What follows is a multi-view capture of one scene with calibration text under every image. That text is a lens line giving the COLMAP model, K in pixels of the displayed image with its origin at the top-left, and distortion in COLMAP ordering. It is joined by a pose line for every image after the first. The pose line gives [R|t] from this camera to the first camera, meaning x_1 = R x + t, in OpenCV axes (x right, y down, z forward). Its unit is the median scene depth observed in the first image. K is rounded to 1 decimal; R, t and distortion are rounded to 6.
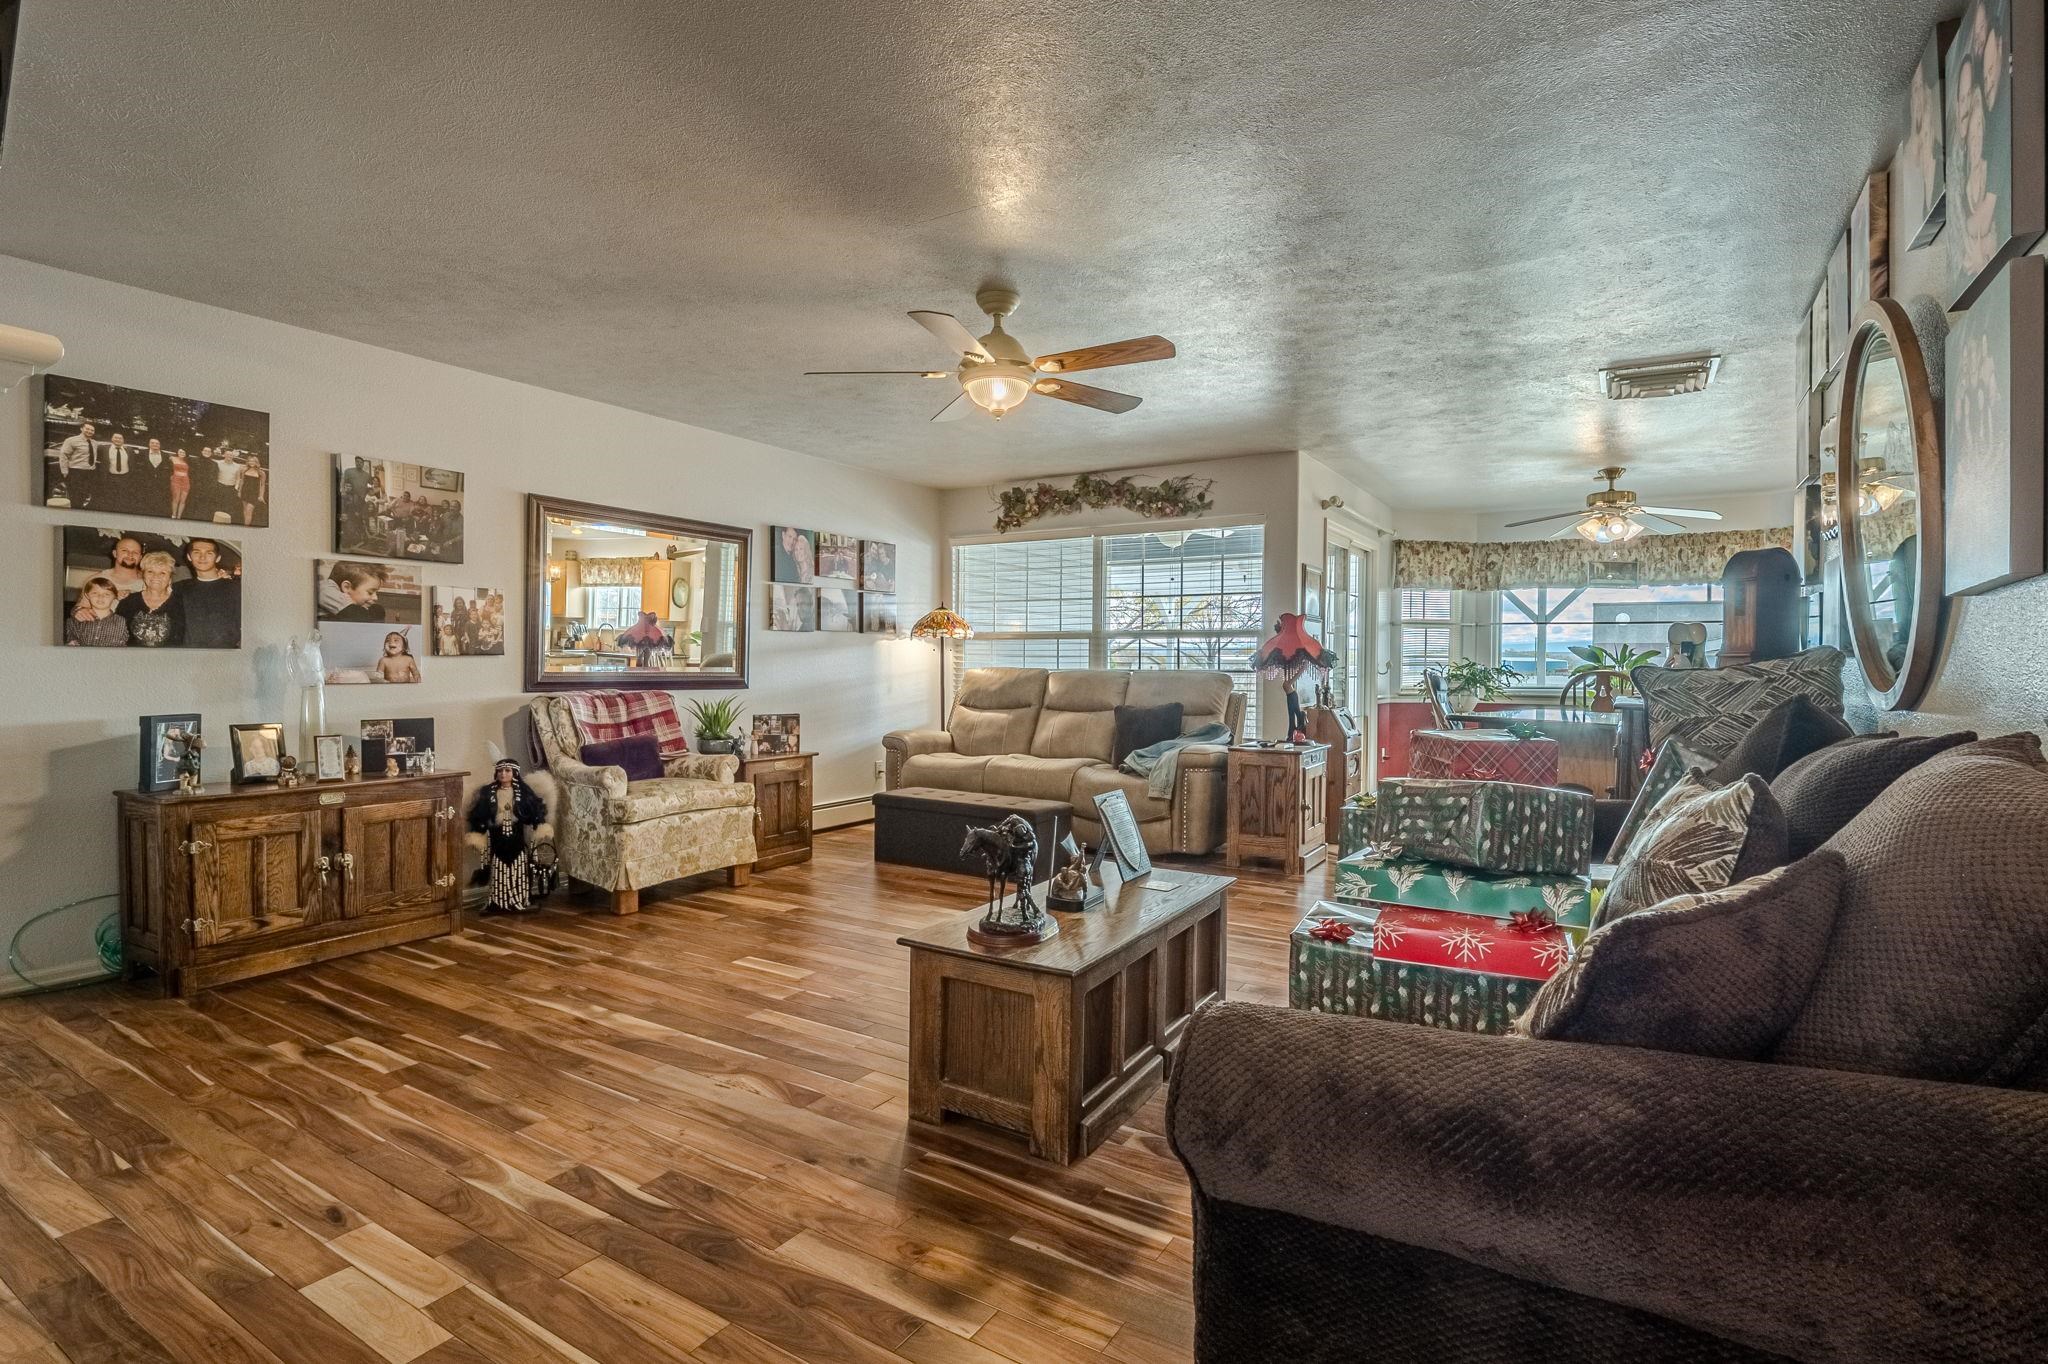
lens RADIAL K [[990.2, 0, 1011.7], [0, 990.2, 674.6], [0, 0, 1]] dist [-0.013246, -0.002408]
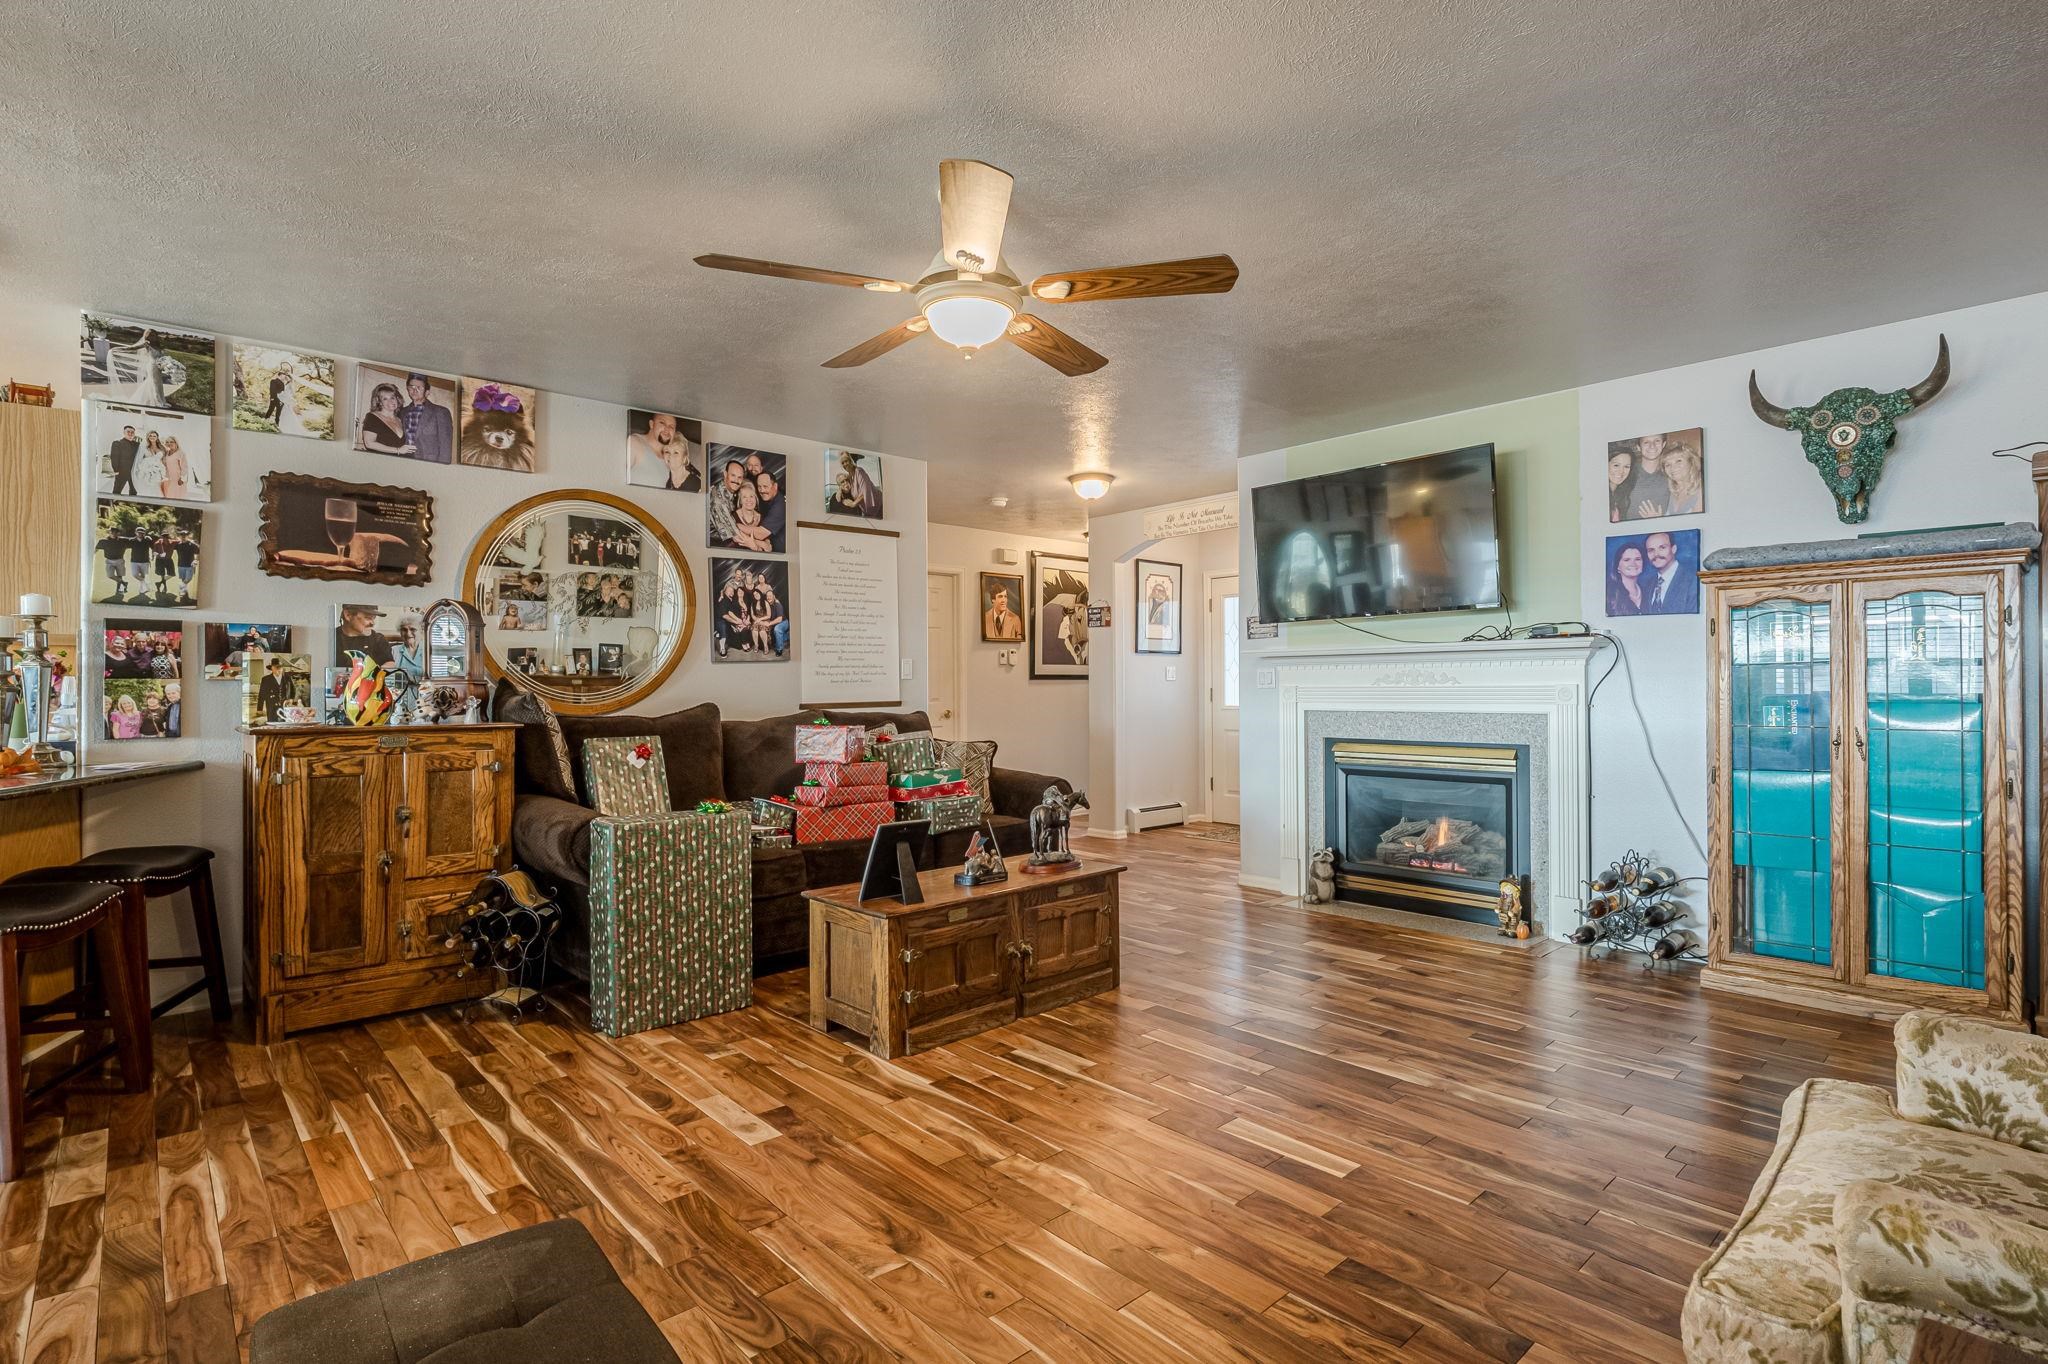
lens RADIAL K [[990.2, 0, 1022.9], [0, 990.2, 688.3], [0, 0, 1]] dist [-0.013246, -0.002408]
pose [[-0.964335, -0.002937, 0.264667, -0.202953], [0.001171, 0.999881, 0.015361, -0.021359], [-0.264681, 0.015123, -0.964217, 1.407942]]
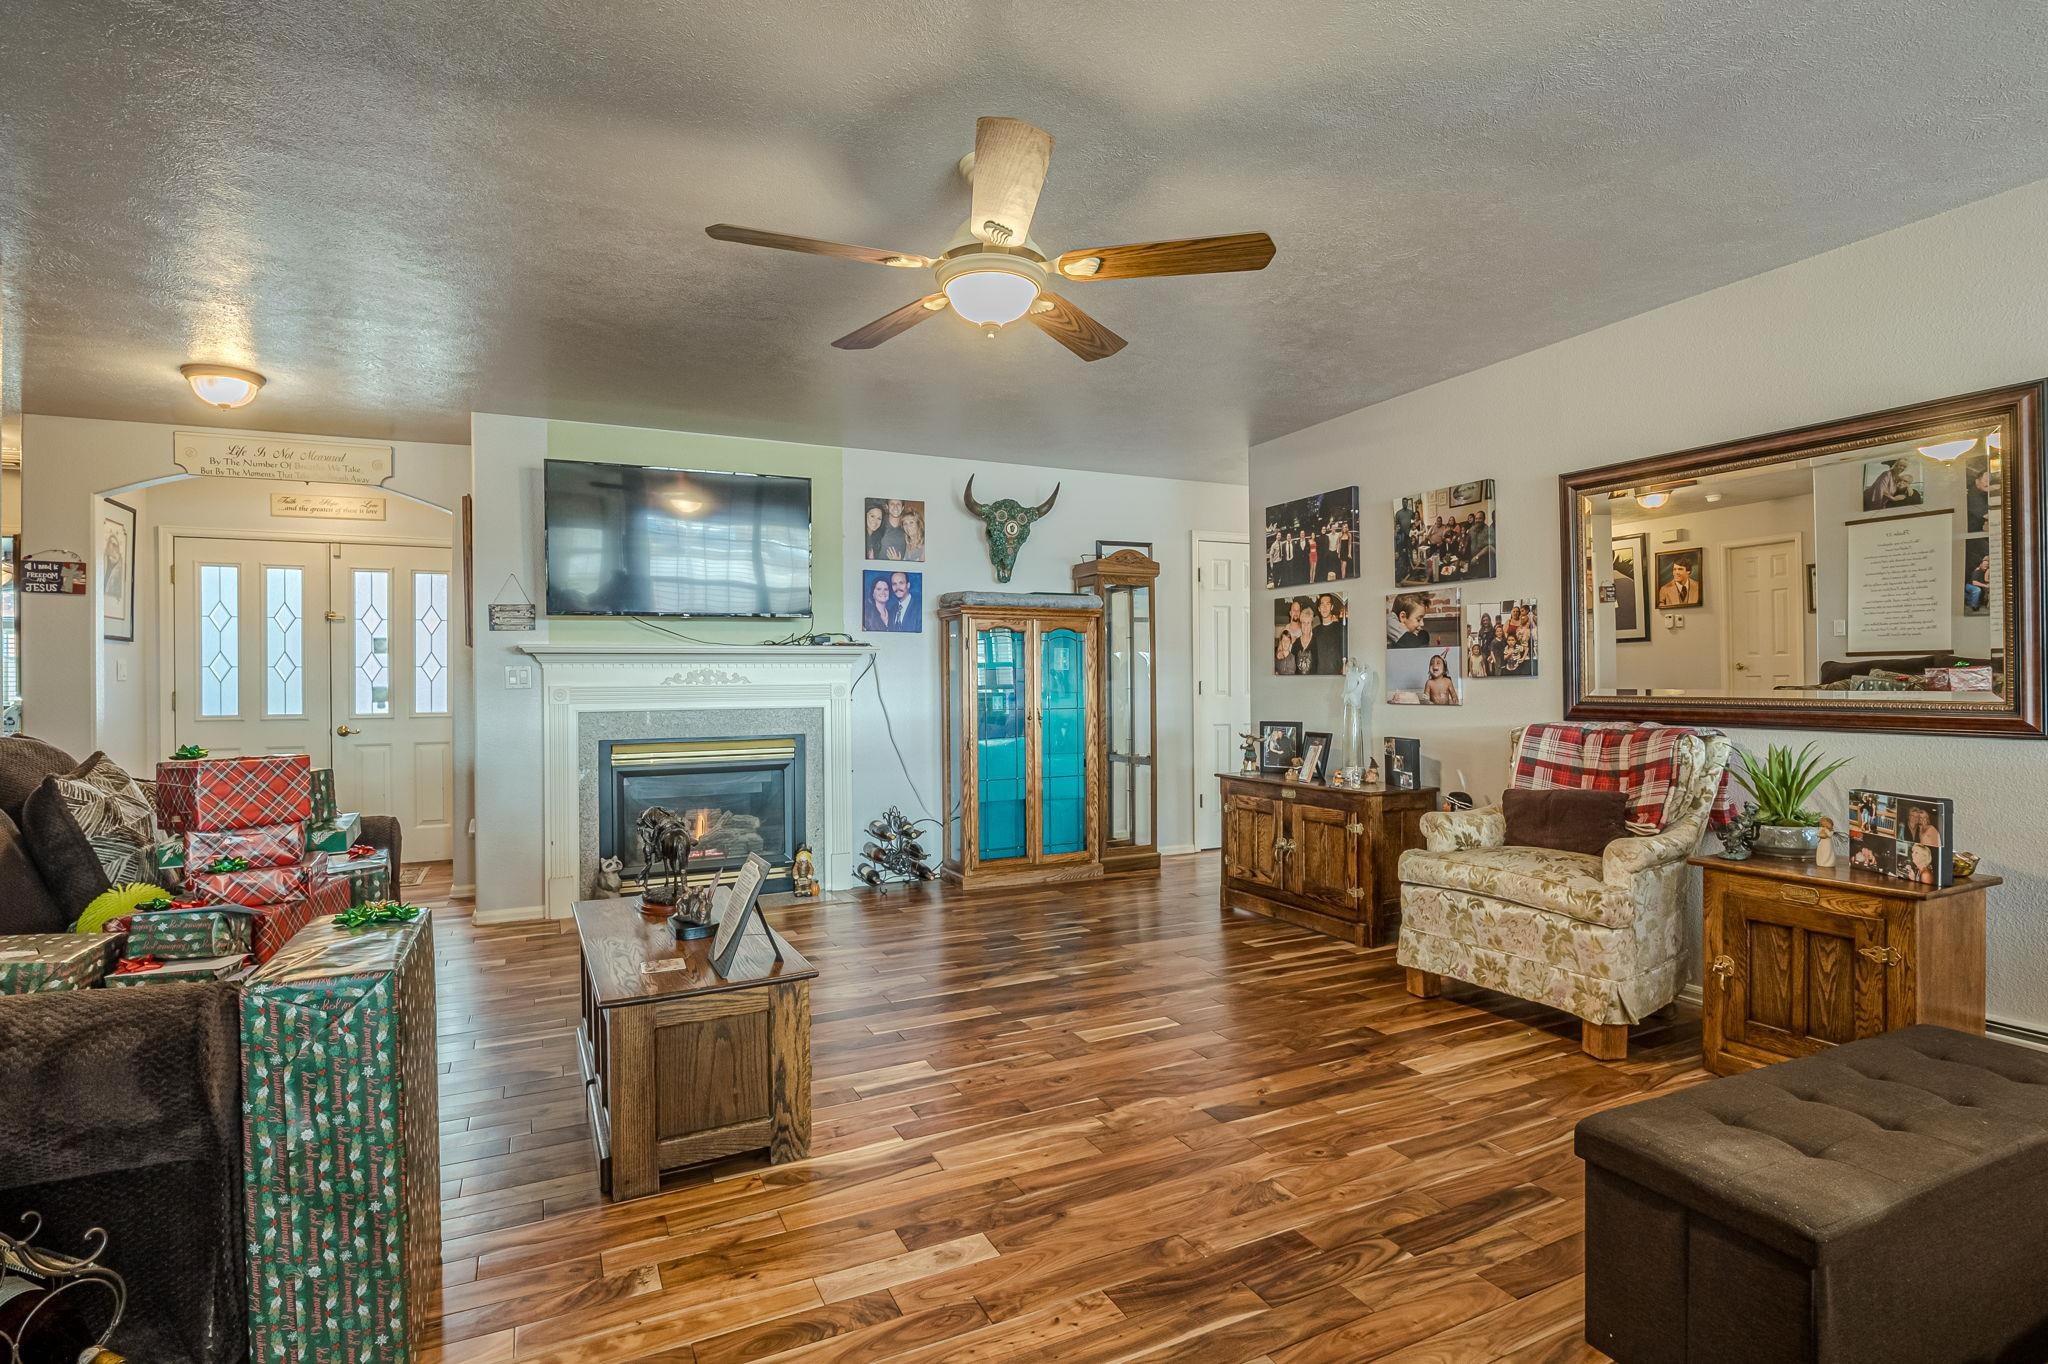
lens RADIAL K [[990.2, 0, 1022.4], [0, 990.2, 681.6], [0, 0, 1]] dist [-0.013246, -0.002408]
pose [[-0.527174, -0.003184, -0.849752, 0.470784], [-0.005769, 0.999983, -0.000168, -0.012665], [0.849738, 0.004814, -0.527183, 1.154546]]
